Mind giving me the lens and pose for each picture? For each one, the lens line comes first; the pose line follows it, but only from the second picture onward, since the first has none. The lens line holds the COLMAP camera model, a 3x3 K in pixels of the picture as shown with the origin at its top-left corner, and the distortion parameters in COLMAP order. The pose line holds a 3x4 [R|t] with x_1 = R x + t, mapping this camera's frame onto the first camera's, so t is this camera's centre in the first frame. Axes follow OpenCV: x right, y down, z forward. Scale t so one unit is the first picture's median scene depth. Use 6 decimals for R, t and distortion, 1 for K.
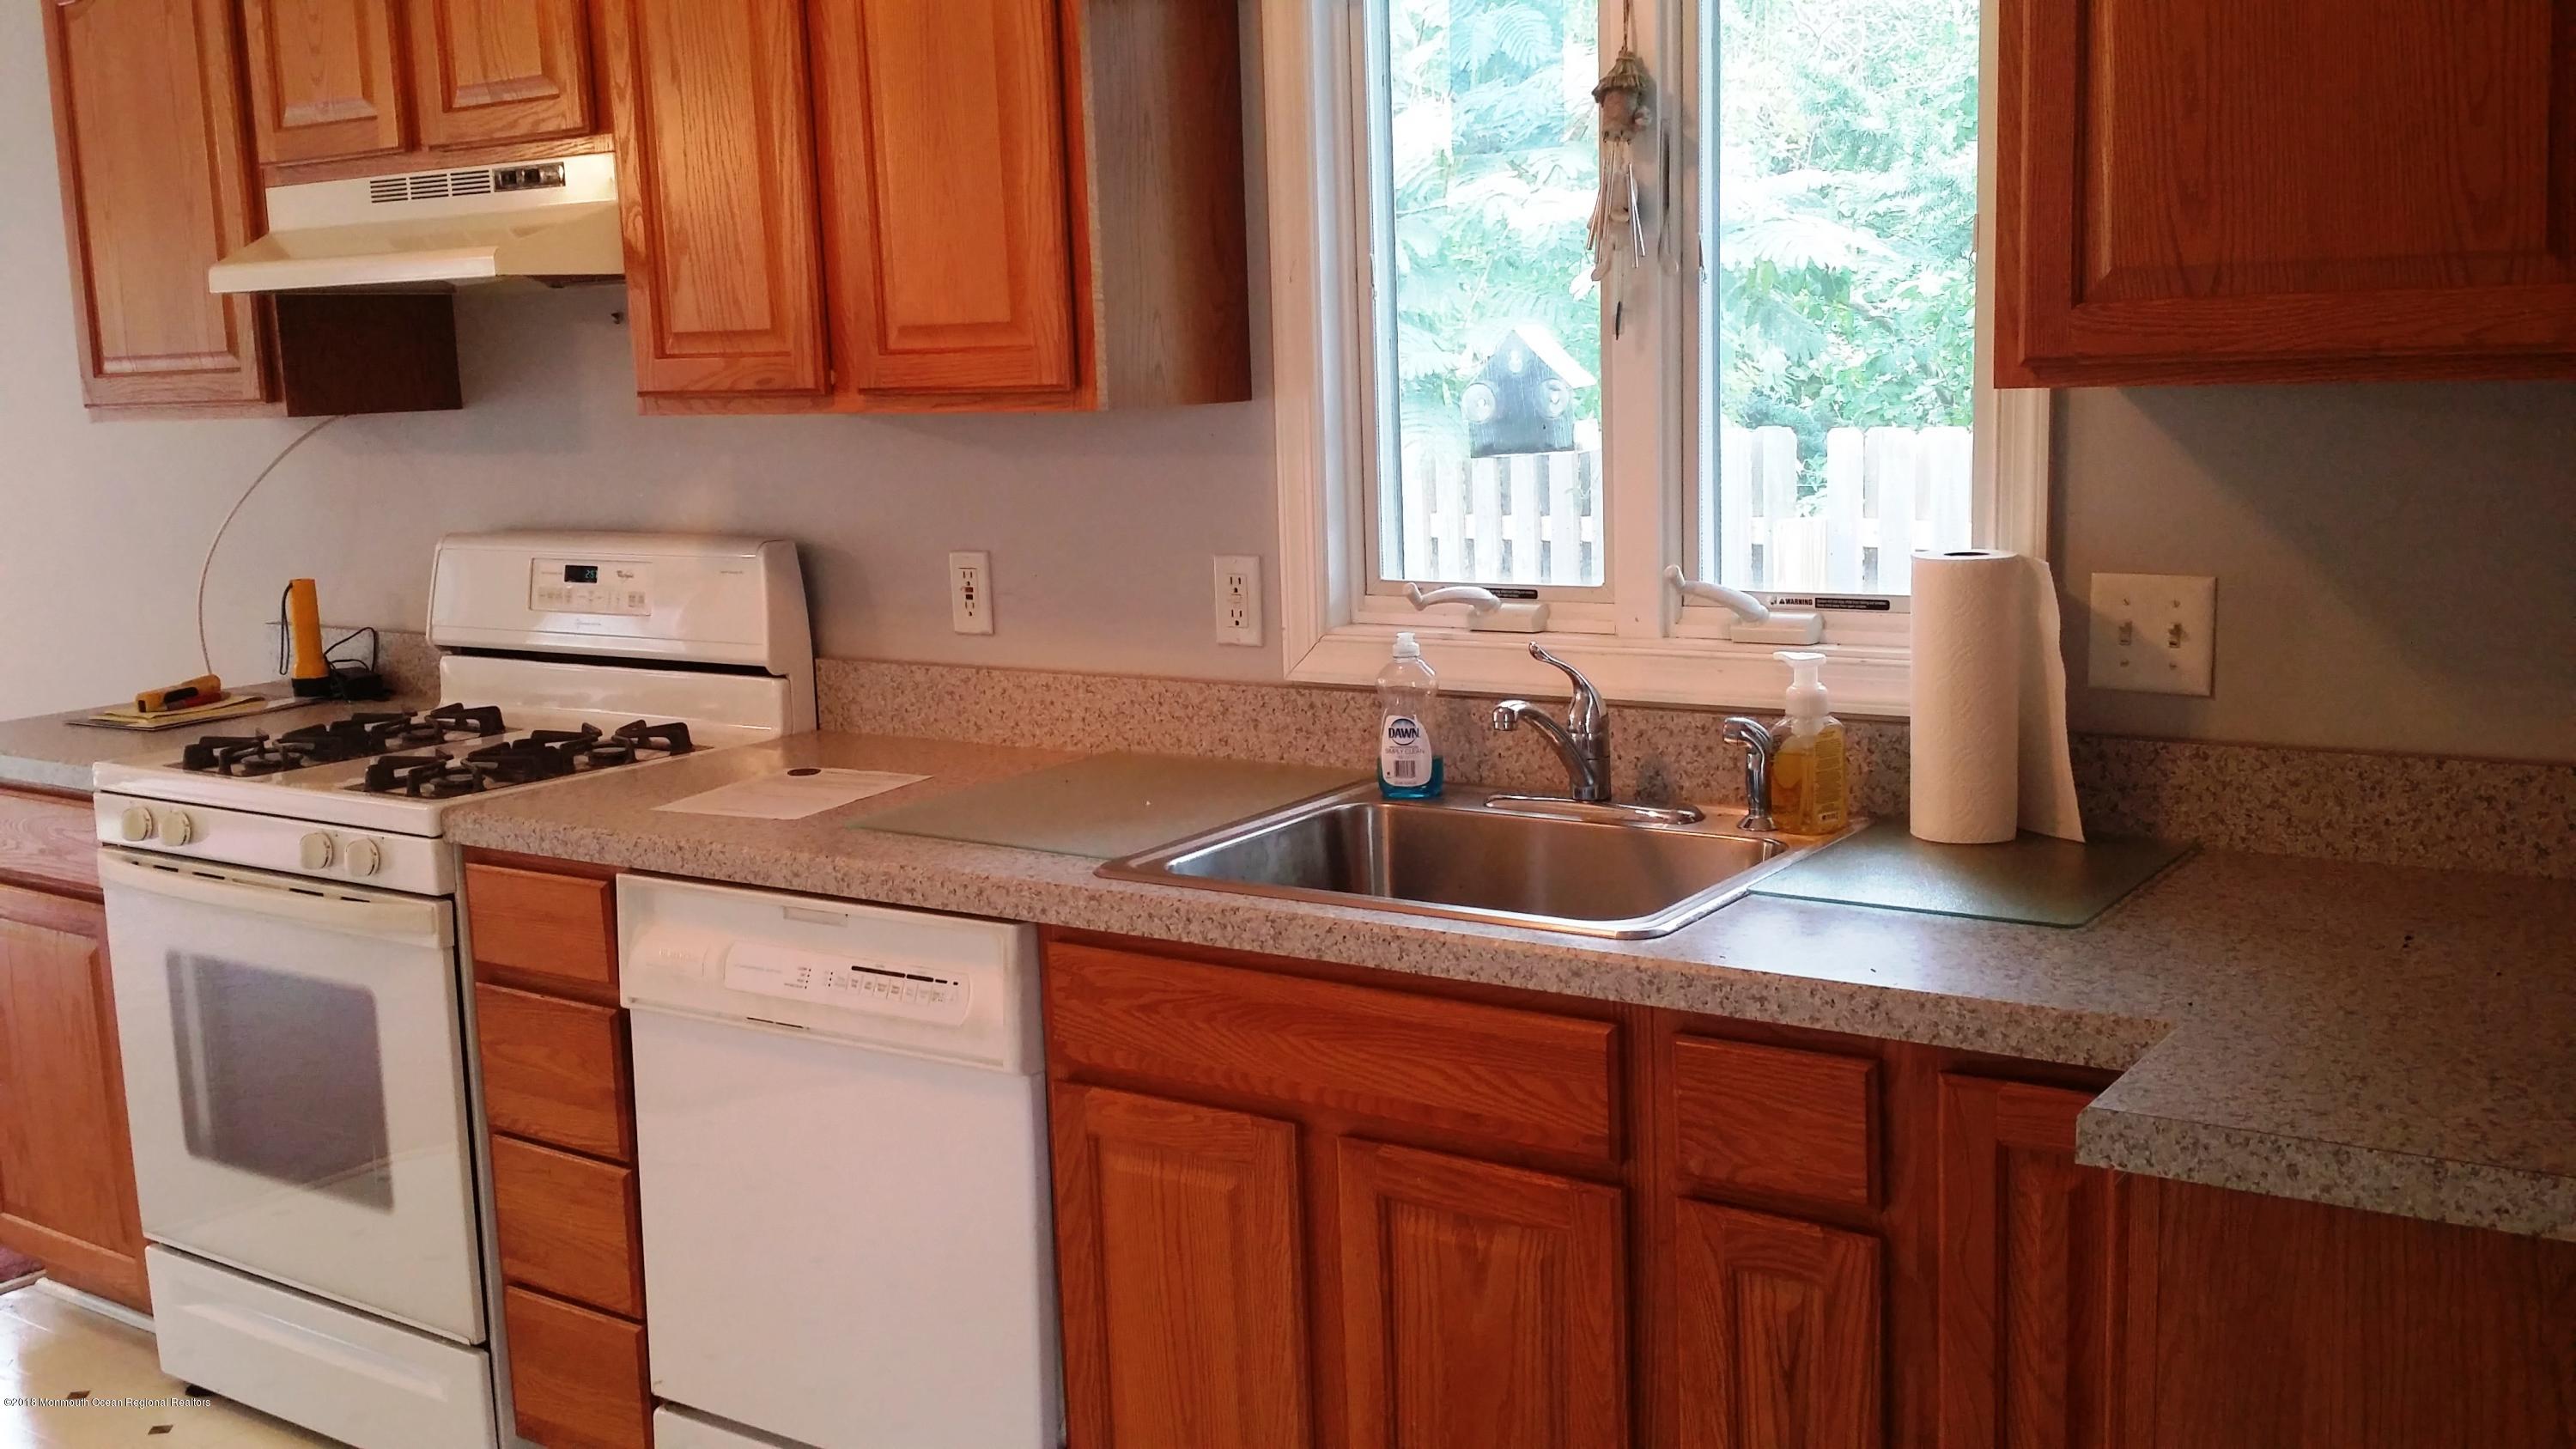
lens RADIAL K [[2253.0, 0, 1294.3], [0, 2253.0, 759.9], [0, 0, 1]] dist [0.057106, -0.159623]
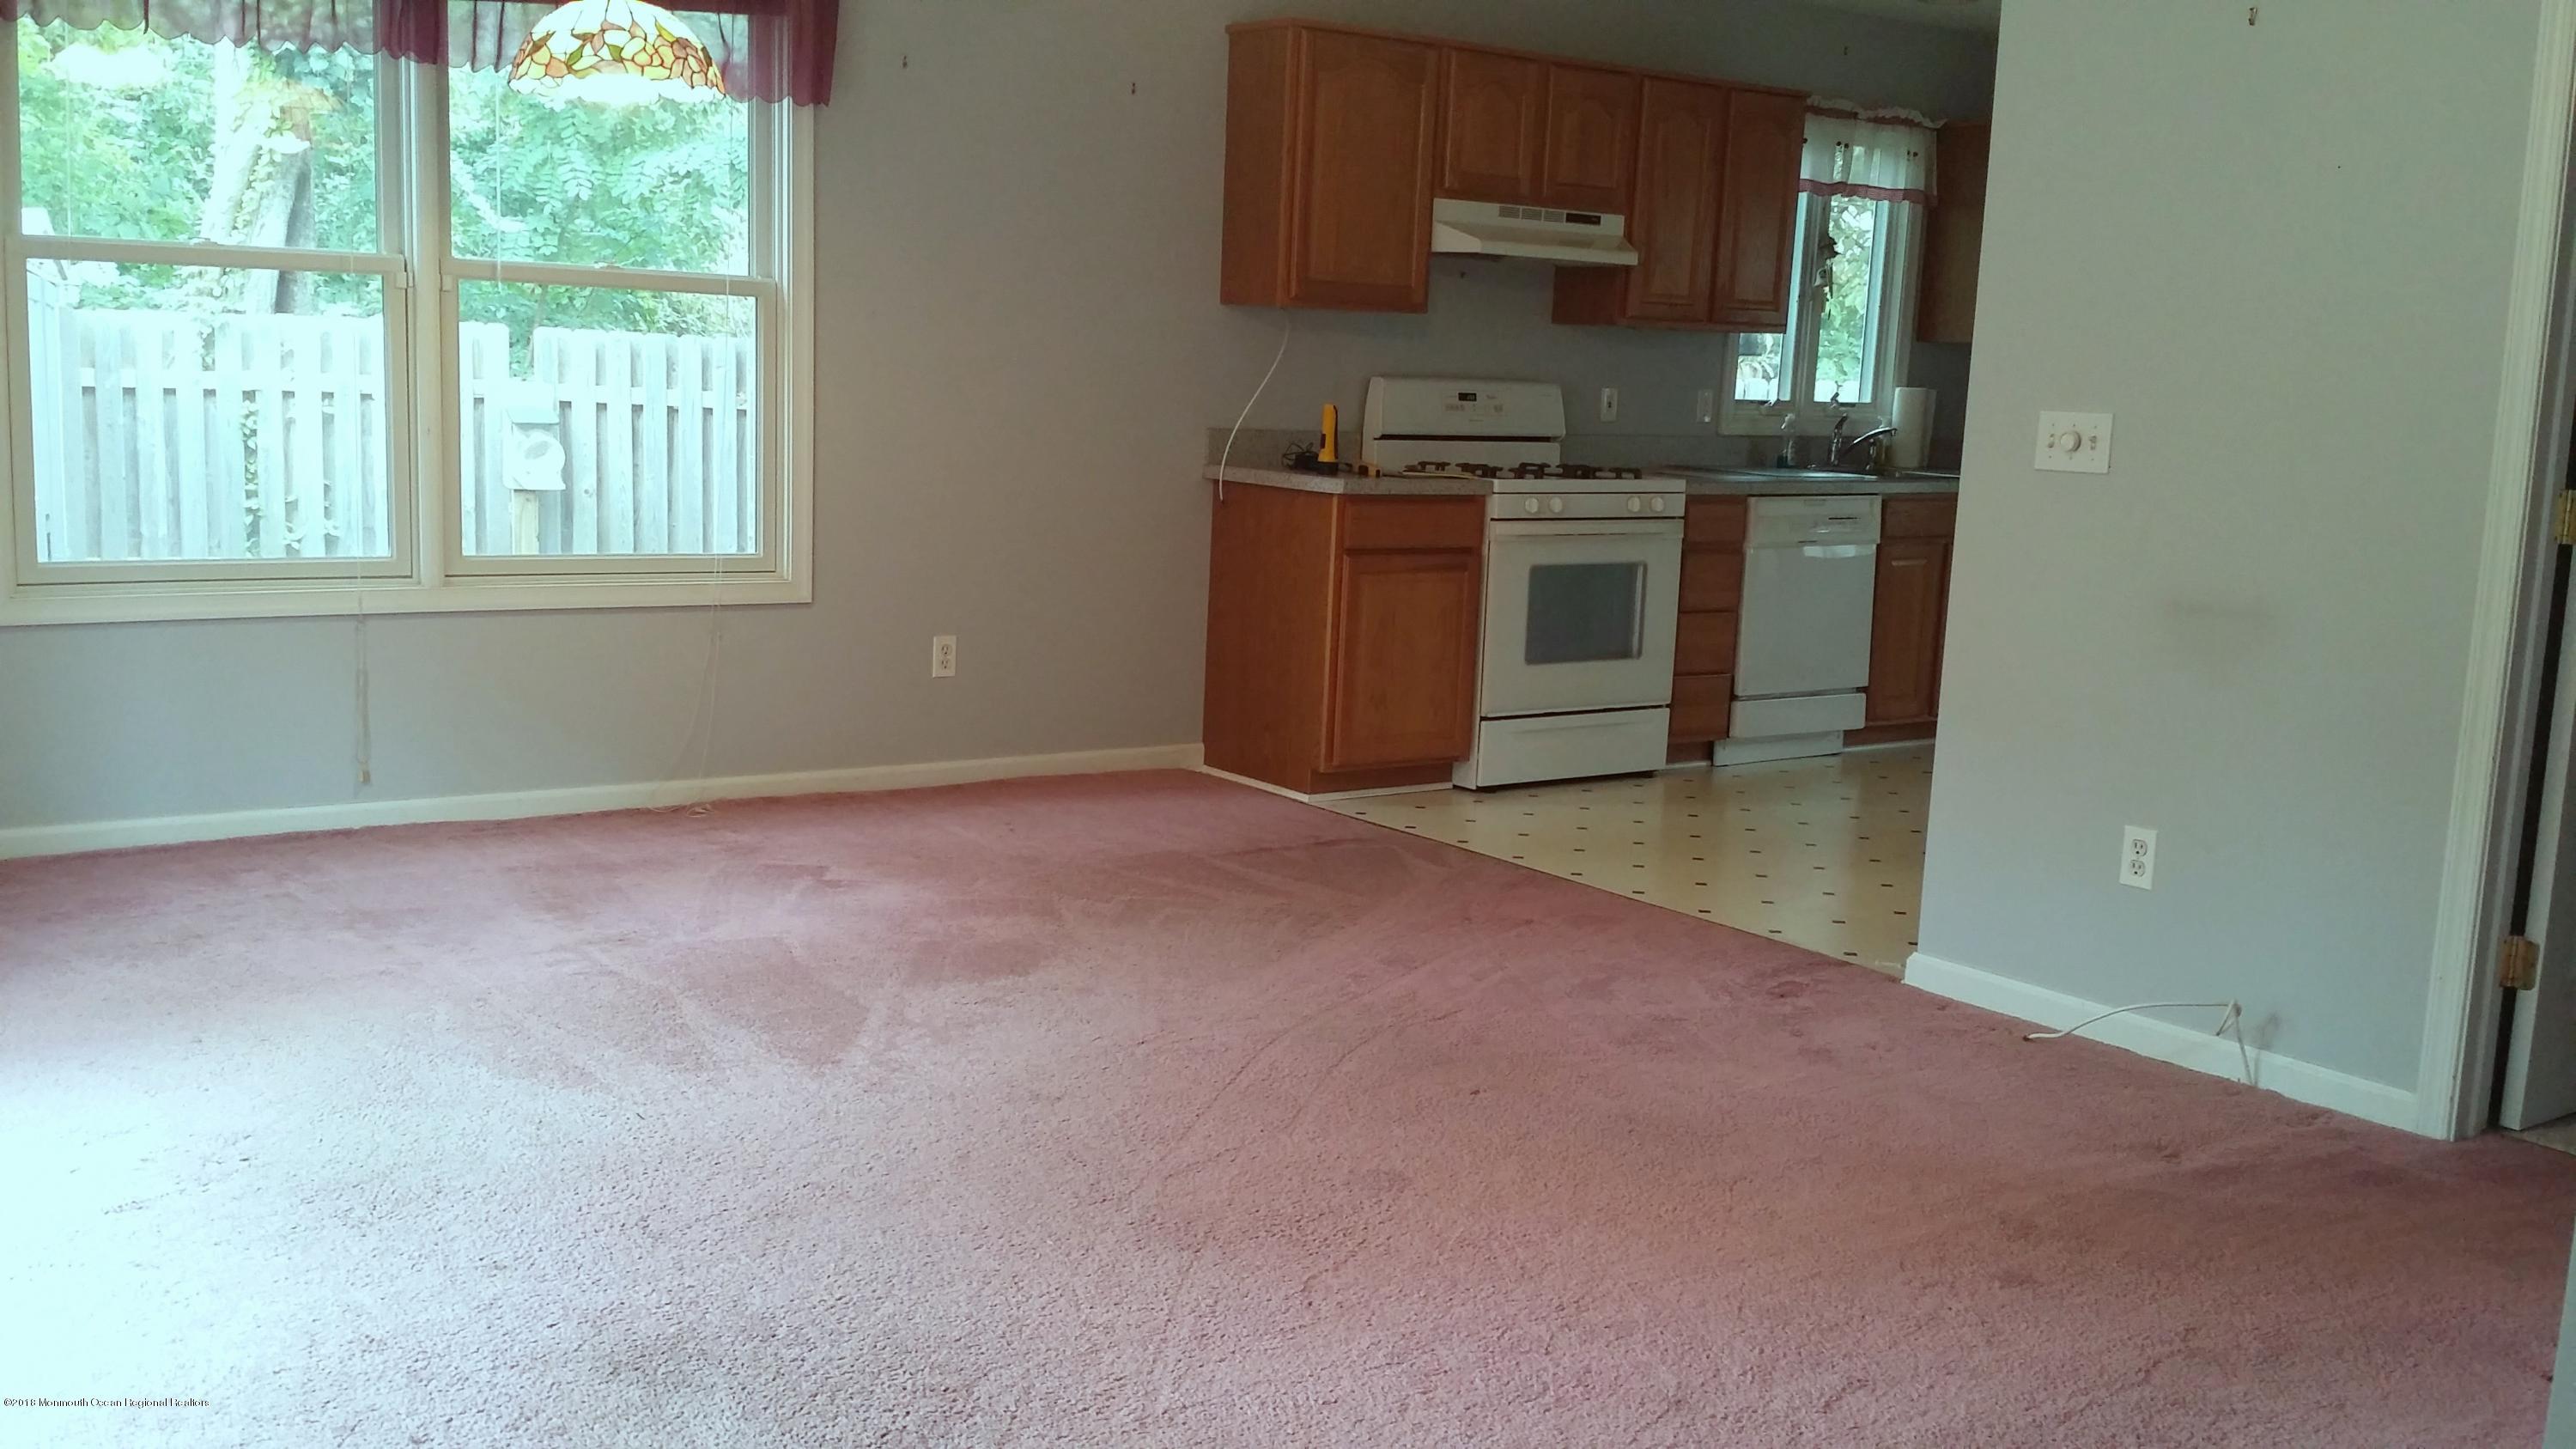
lens RADIAL K [[2393.5, 0, 1288.0], [0, 2393.5, 724.5], [0, 0, 1]] dist [0.168045, -0.424659]
pose [[0.364193, -0.101331, 0.925794, -2.671517], [0.094767, 0.992936, 0.071400, 0.049246], [-0.926489, 0.061732, 0.371223, 0.374217]]
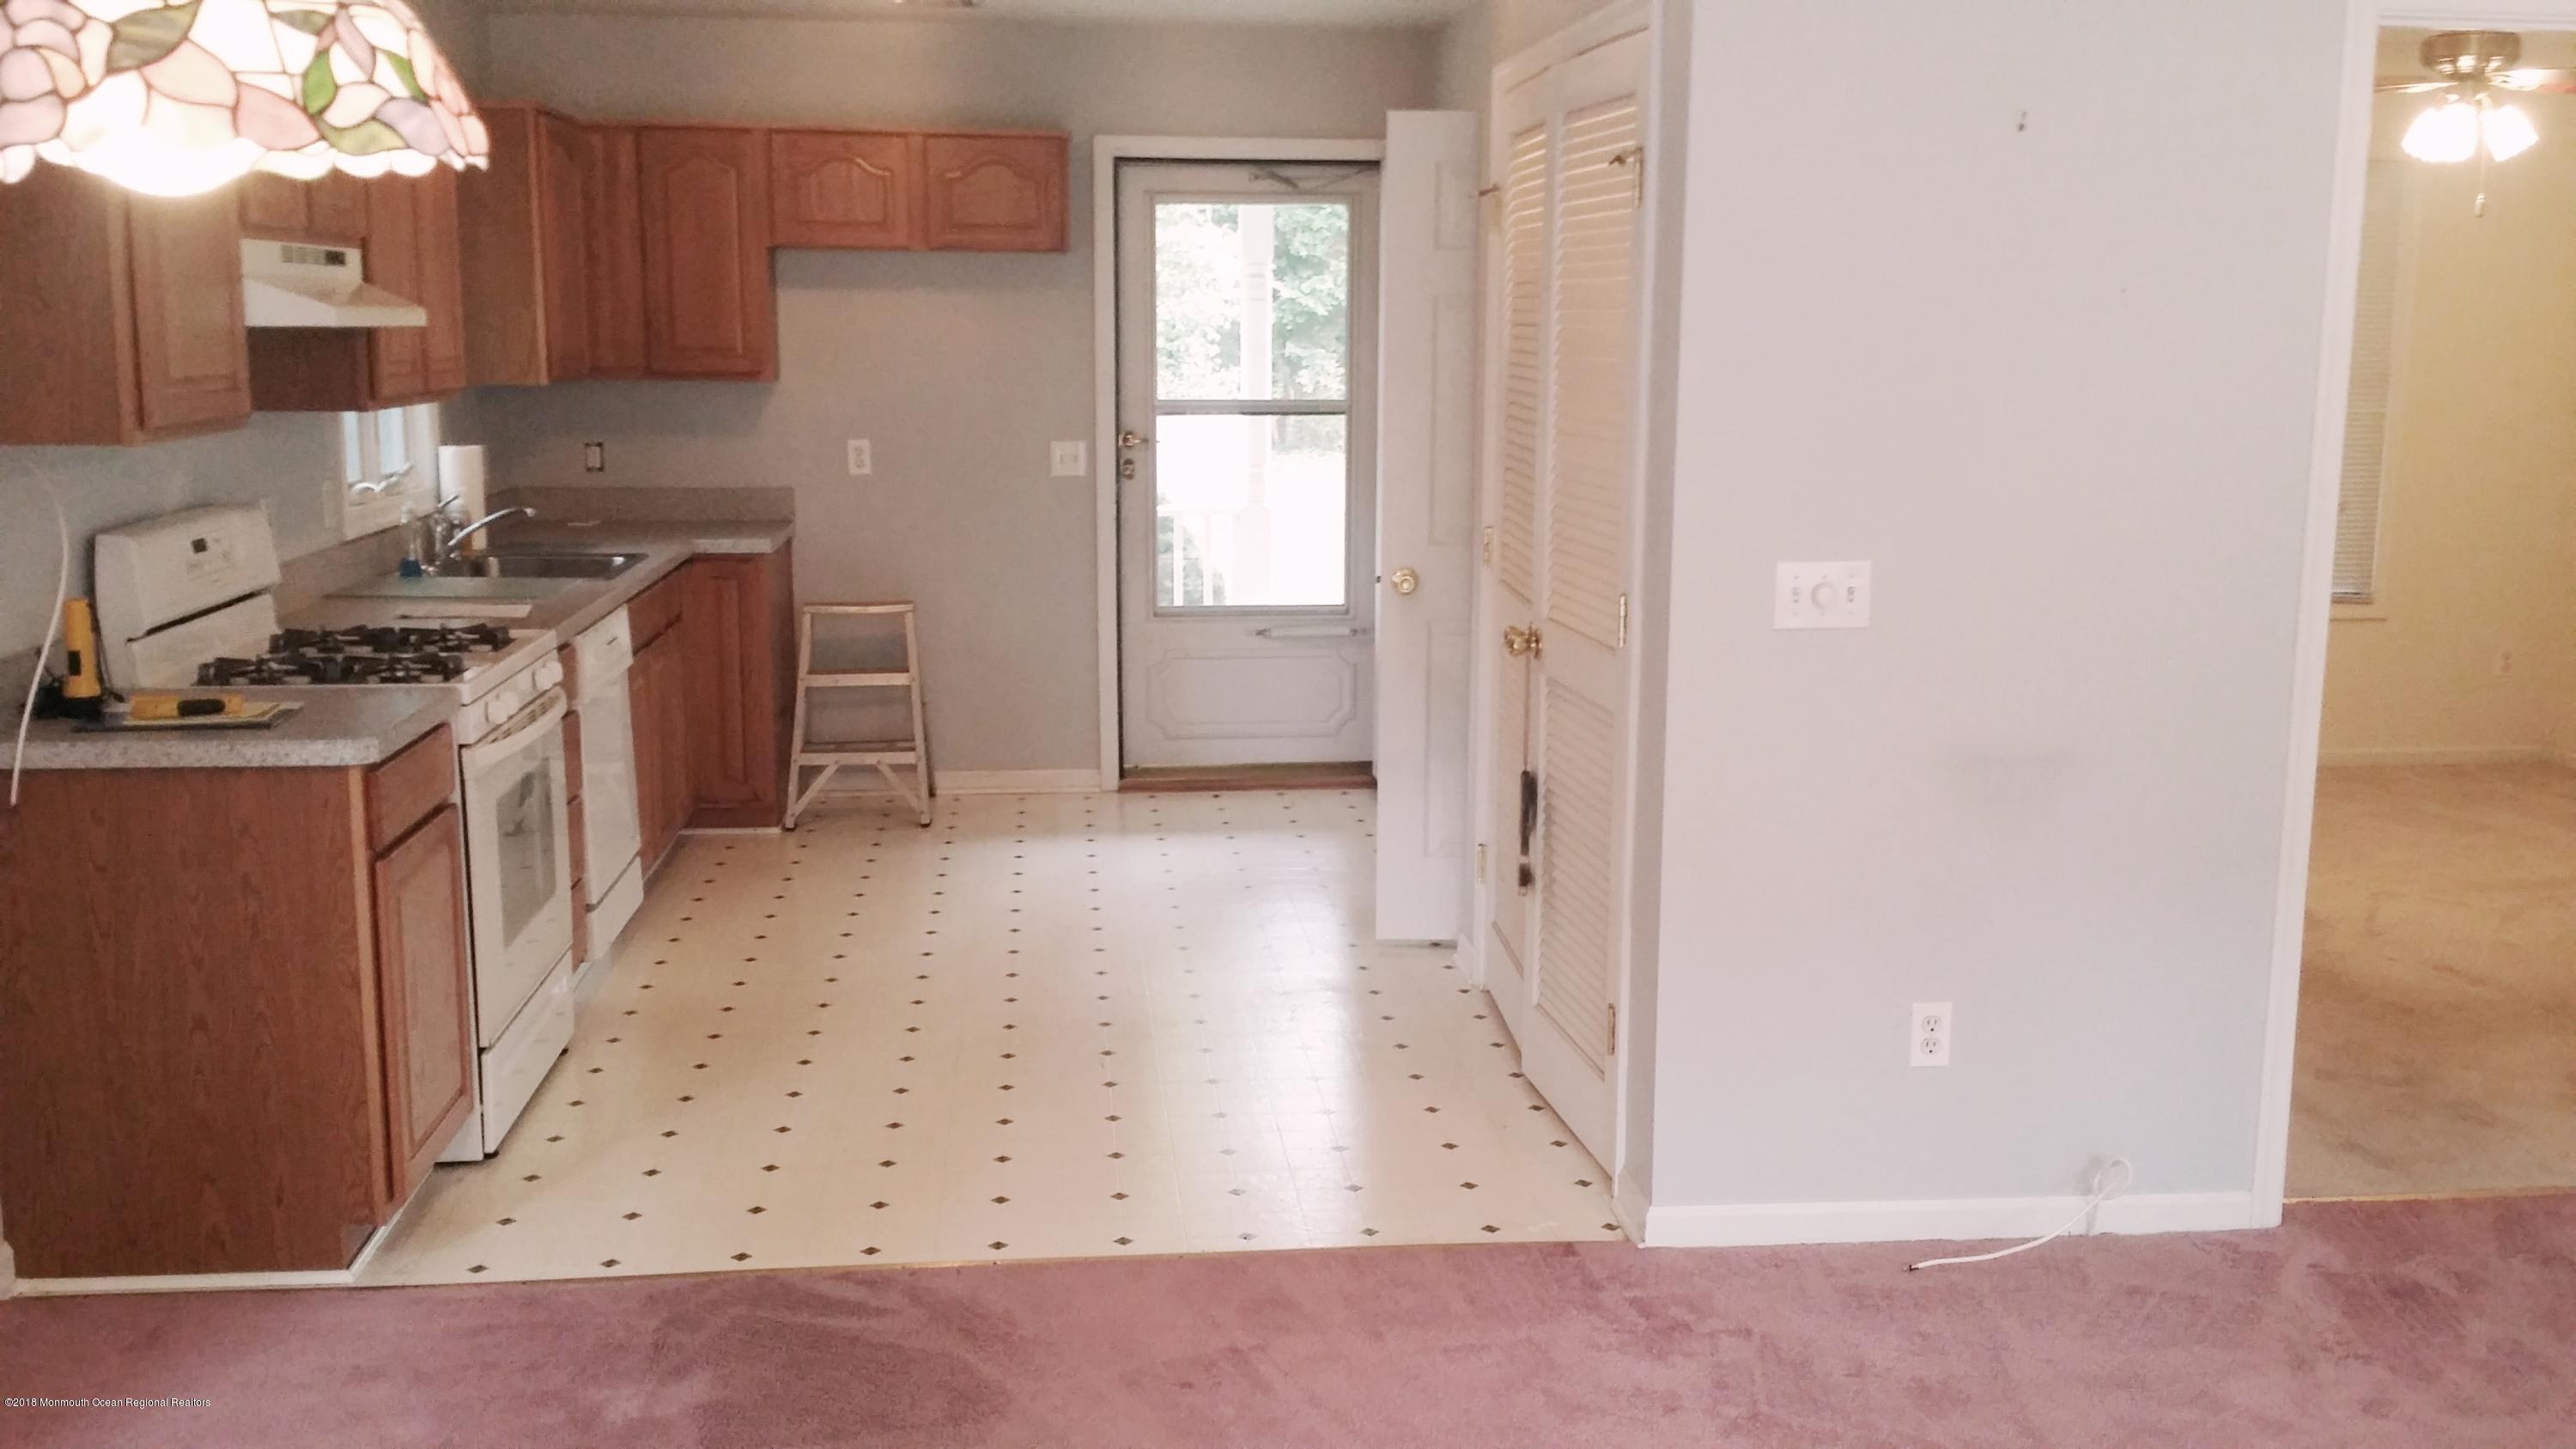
lens RADIAL K [[2378.2, 0, 1298.2], [0, 2378.2, 743.0], [0, 0, 1]] dist [0.144306, -0.334294]
pose [[-0.615487, -0.117456, 0.779346, -1.936666], [0.134812, 0.958570, 0.250935, -0.254349], [-0.776532, 0.259513, -0.574153, 1.443459]]
